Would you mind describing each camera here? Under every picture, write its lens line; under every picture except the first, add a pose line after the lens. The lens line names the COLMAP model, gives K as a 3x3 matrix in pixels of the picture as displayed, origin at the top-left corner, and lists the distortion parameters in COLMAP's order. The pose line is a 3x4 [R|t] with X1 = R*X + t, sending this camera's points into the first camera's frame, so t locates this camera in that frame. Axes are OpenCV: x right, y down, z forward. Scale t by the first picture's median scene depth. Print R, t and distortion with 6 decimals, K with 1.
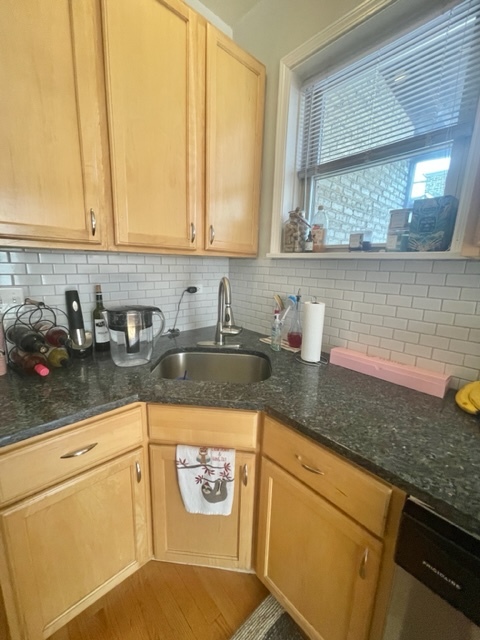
lens RADIAL K [[257.6, 0, 237.6], [0, 257.6, 316.2], [0, 0, 1]] dist [-0.004798, 0.000944]
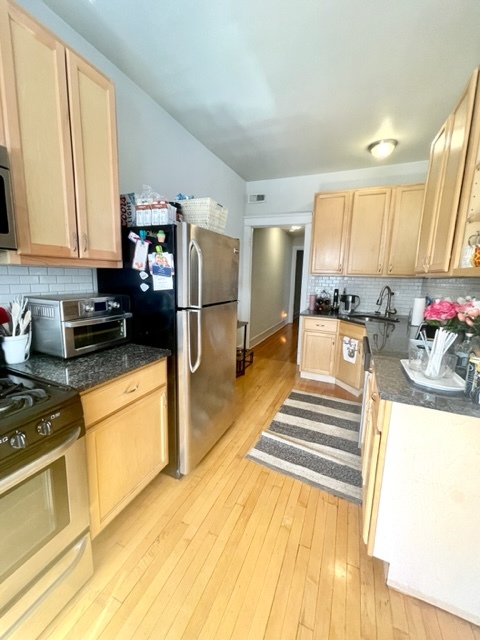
lens RADIAL K [[257.6, 0, 237.6], [0, 257.6, 316.2], [0, 0, 1]] dist [-0.004798, 0.000944]
pose [[0.404923, 0.126819, -0.905513, 1.823728], [-0.202577, 0.978166, 0.046406, 0.337262], [0.891628, 0.164645, 0.421772, -1.369864]]
